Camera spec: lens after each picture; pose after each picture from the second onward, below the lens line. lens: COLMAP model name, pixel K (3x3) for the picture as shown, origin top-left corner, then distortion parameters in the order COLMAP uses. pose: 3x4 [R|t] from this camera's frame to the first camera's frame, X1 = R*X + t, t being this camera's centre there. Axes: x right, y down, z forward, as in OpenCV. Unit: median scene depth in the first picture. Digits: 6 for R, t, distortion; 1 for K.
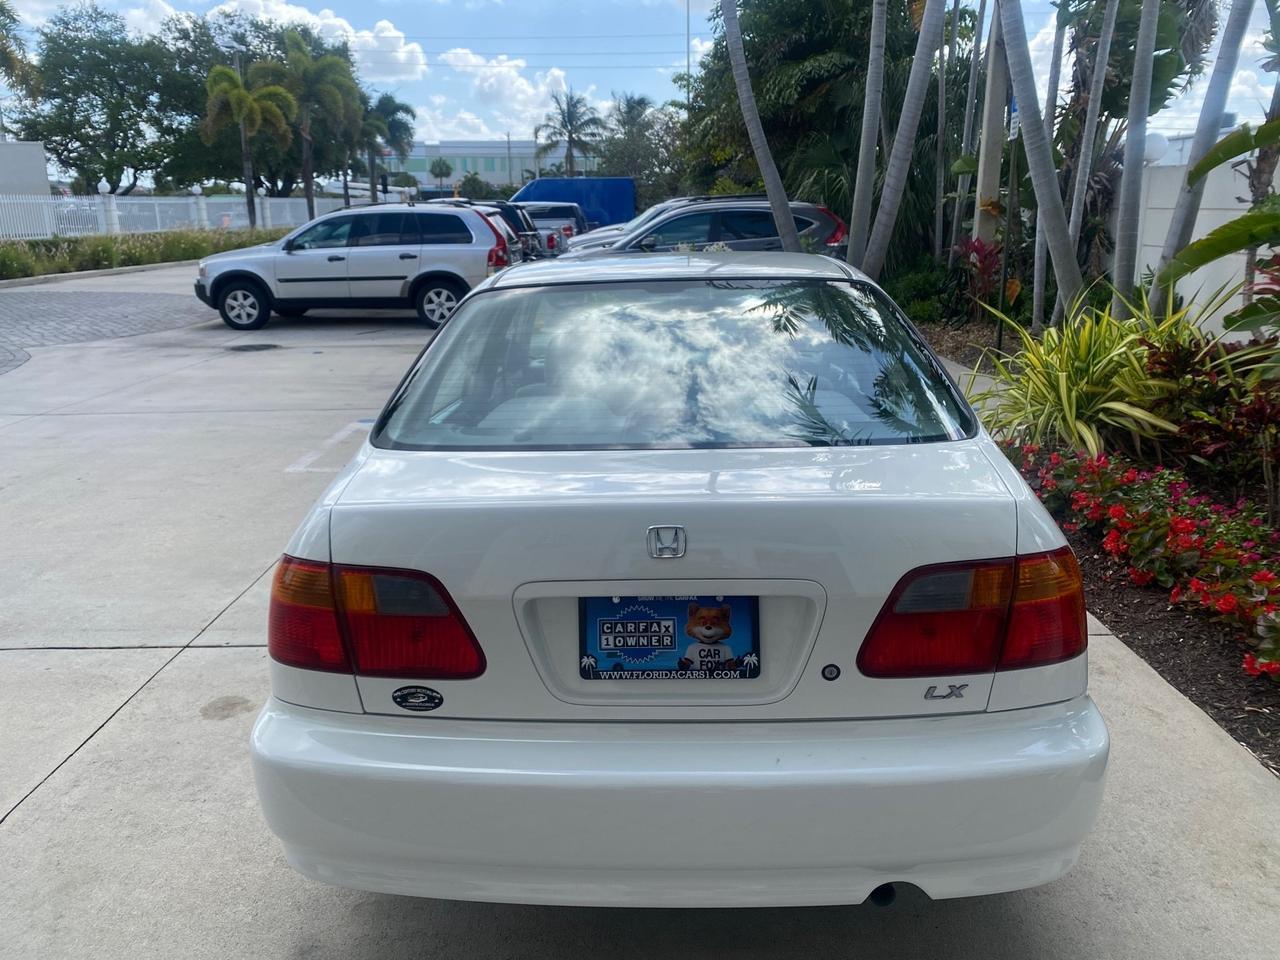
lens RADIAL K [[984.1, 0, 639.2], [0, 984.1, 476.0], [0, 0, 1]] dist [0.020697, -0.025186]
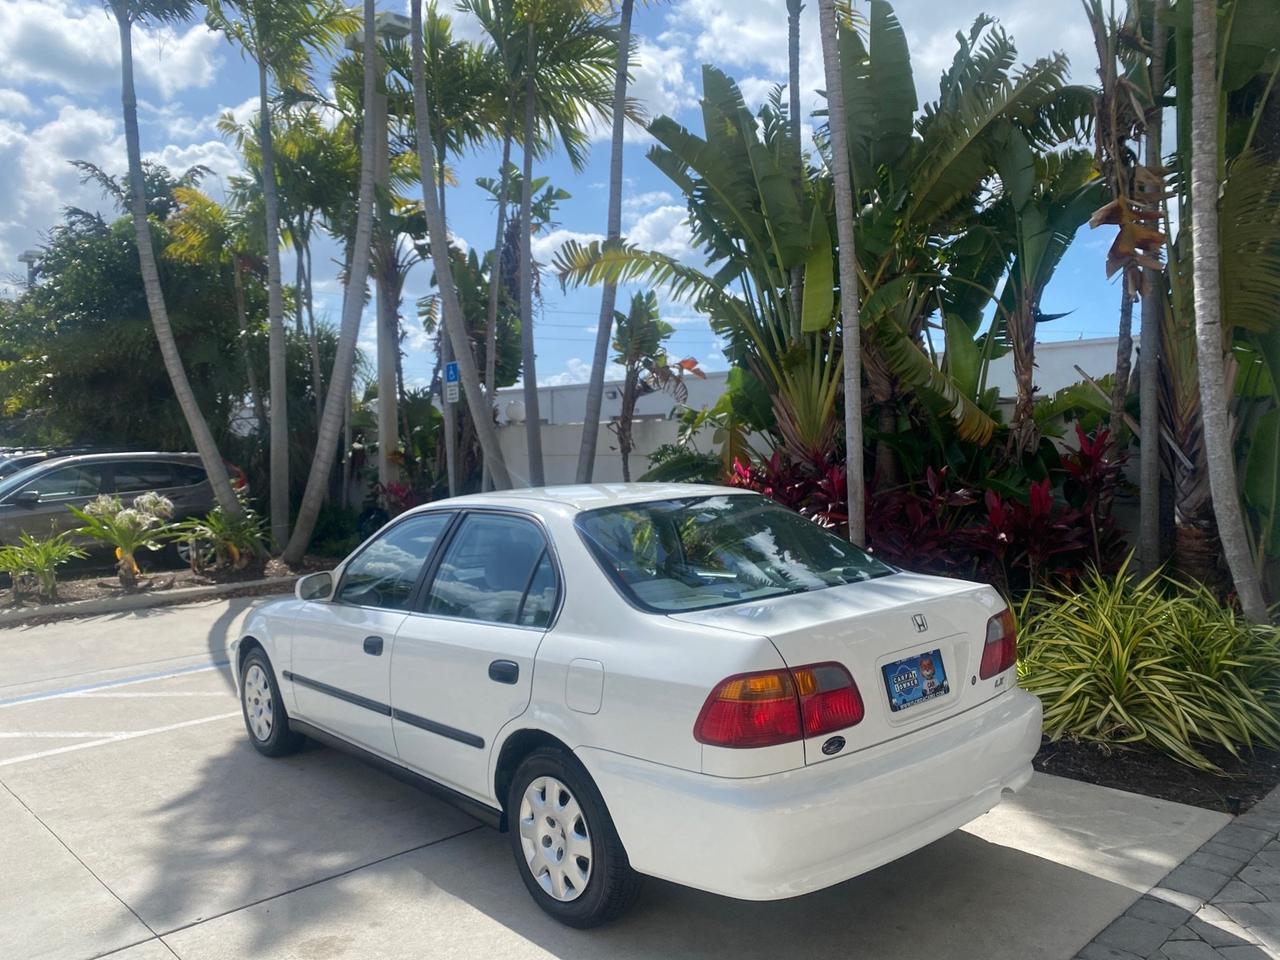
lens RADIAL K [[984.1, 0, 637.8], [0, 984.1, 482.3], [0, 0, 1]] dist [0.020697, -0.025186]
pose [[0.727062, -0.030025, 0.685915, -0.238147], [0.191887, 0.968118, -0.161019, 0.000705], [-0.659212, 0.248689, 0.709643, -0.007840]]
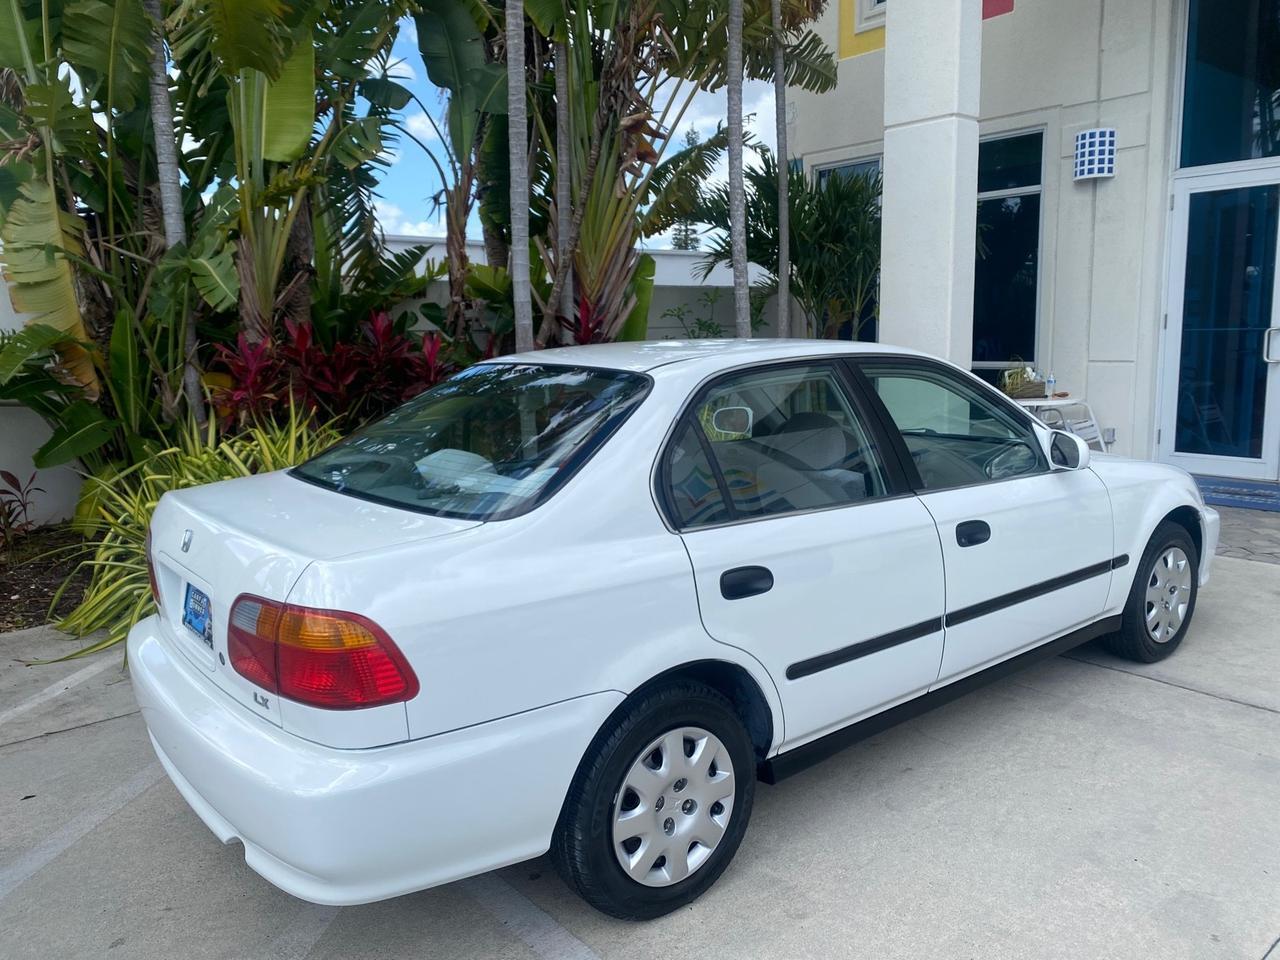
lens RADIAL K [[984.1, 0, 639.3], [0, 984.1, 476.6], [0, 0, 1]] dist [0.020697, -0.025186]
pose [[-0.641023, -0.088860, 0.762360, -0.207444], [0.230039, 0.925369, 0.301287, -0.153981], [-0.732237, 0.368505, -0.572742, 0.617606]]
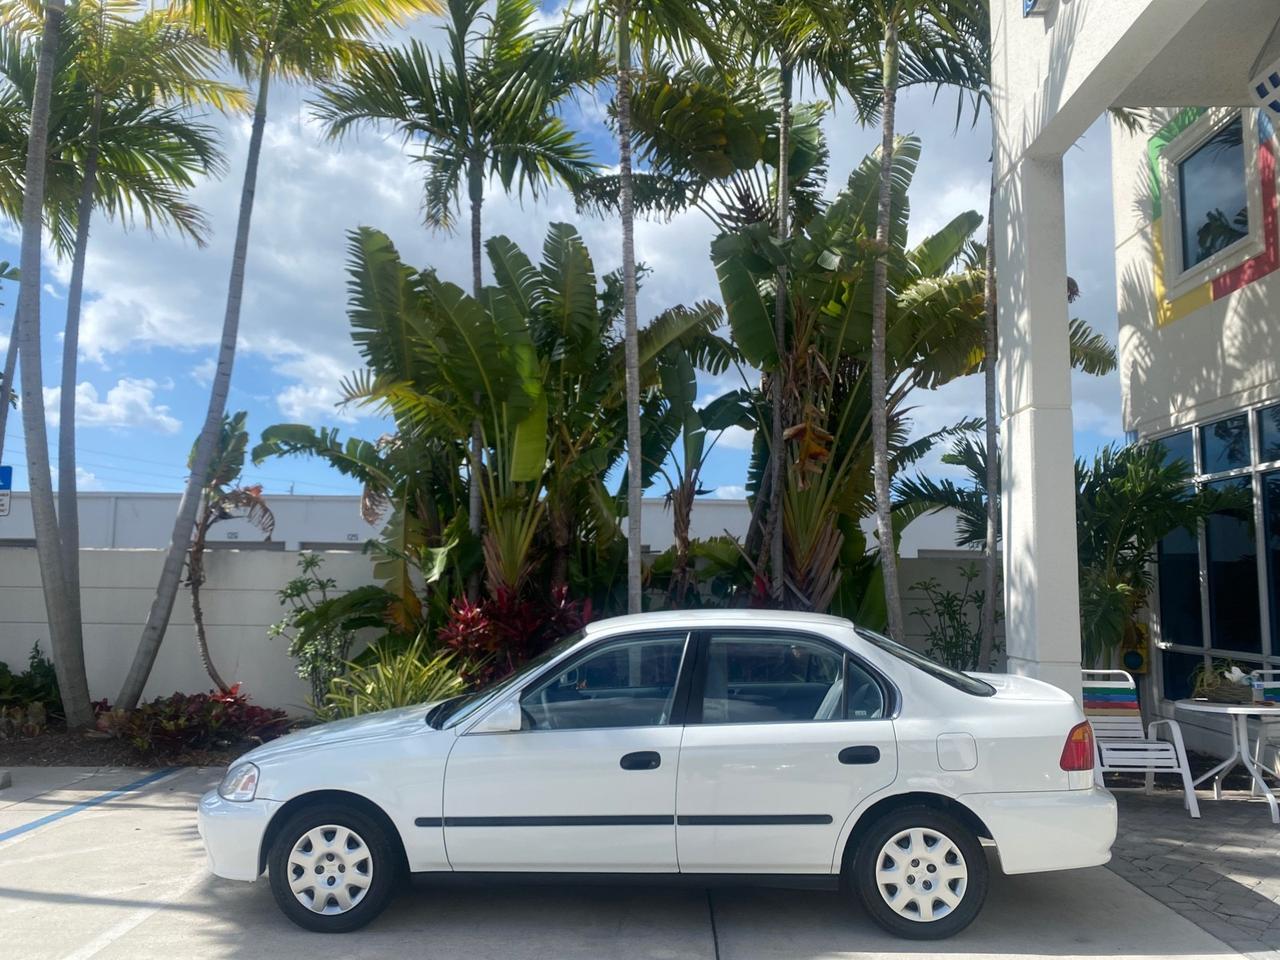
lens RADIAL K [[984.1, 0, 639.6], [0, 984.1, 468.2], [0, 0, 1]] dist [0.020697, -0.025186]
pose [[0.012199, 0.126300, 0.991917, -0.462138], [0.254028, 0.959054, -0.125239, -0.080370], [-0.967120, 0.253503, -0.020384, 0.308760]]
